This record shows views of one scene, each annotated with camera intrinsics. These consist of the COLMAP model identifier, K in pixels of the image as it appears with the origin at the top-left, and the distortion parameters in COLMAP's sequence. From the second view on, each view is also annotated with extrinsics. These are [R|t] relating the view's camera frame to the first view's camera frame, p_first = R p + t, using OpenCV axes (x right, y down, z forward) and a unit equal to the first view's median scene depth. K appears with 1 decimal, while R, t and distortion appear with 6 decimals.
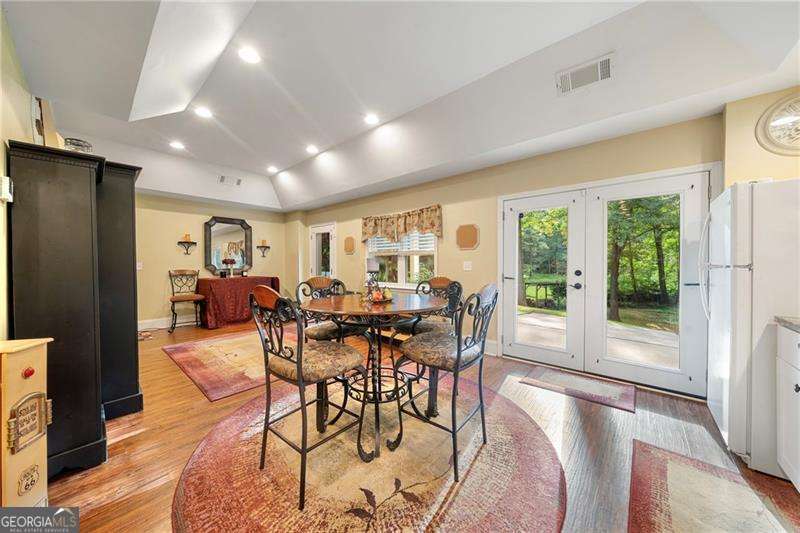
lens RADIAL K [[271.5, 0, 400.0], [0, 271.5, 266.5], [0, 0, 1]] dist [-0.000256, -0.000019]
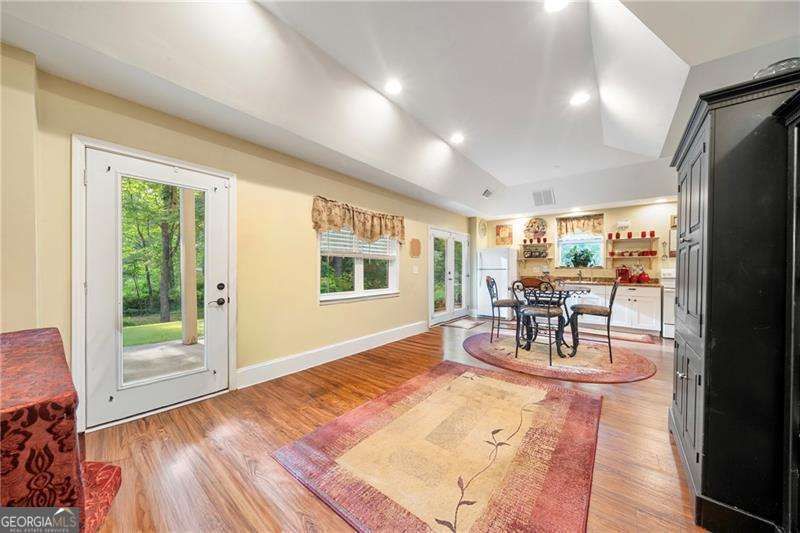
lens RADIAL K [[271.5, 0, 400.0], [0, 271.5, 266.5], [0, 0, 1]] dist [-0.000256, -0.000019]
pose [[-0.040564, 0.005358, 0.999163, -0.952333], [0.007851, 0.999956, -0.005044, -0.012612], [-0.999146, 0.007640, -0.040604, 1.017455]]
